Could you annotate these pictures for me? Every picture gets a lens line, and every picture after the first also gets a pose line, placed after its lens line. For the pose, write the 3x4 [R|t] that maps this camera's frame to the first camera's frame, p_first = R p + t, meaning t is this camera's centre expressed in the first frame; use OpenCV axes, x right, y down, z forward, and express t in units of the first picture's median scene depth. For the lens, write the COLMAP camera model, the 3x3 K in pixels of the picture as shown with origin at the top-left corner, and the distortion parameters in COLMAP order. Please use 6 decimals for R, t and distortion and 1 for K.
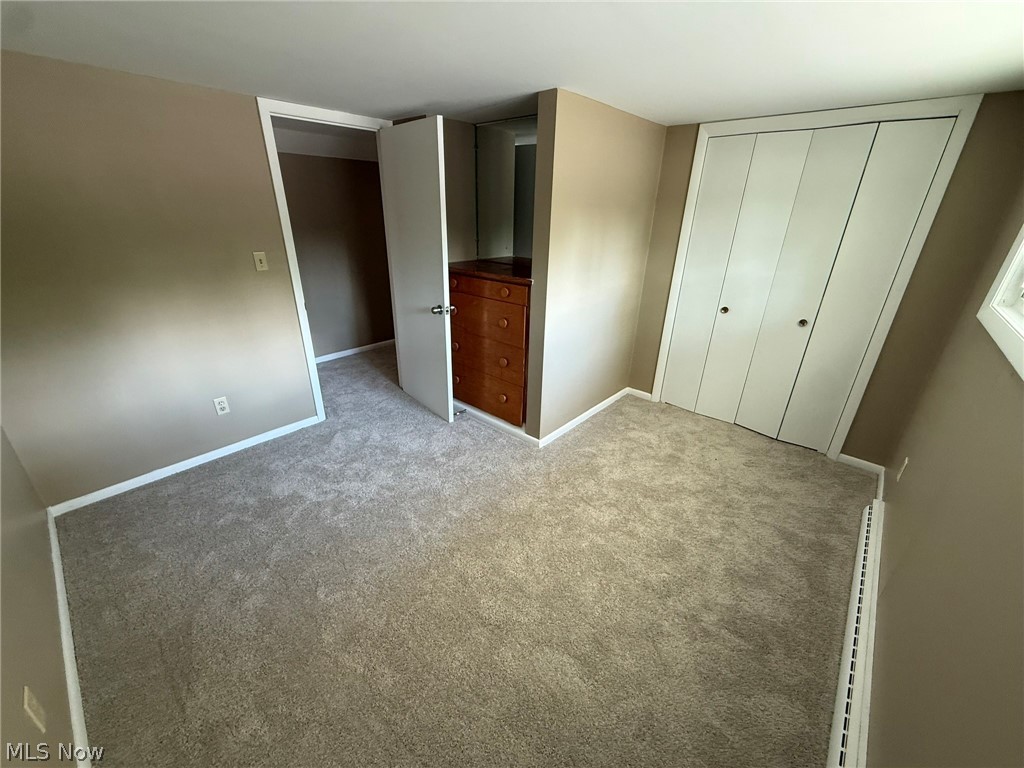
lens RADIAL K [[407.3, 0, 510.2], [0, 407.3, 384.9], [0, 0, 1]] dist [-0.001756, 0.000354]
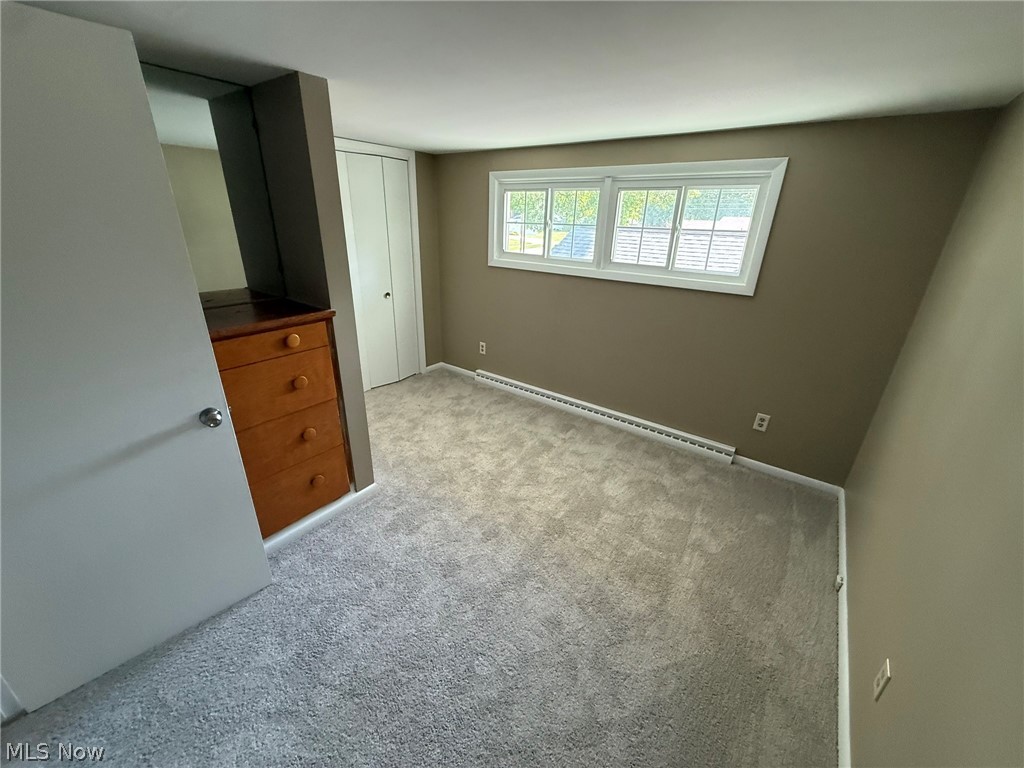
lens RADIAL K [[407.3, 0, 510.2], [0, 407.3, 384.9], [0, 0, 1]] dist [-0.001756, 0.000354]
pose [[-0.087136, -0.403742, 0.910714, -0.723603], [0.369806, 0.835758, 0.405895, -0.312658], [-0.925014, 0.372156, 0.076482, 0.637904]]
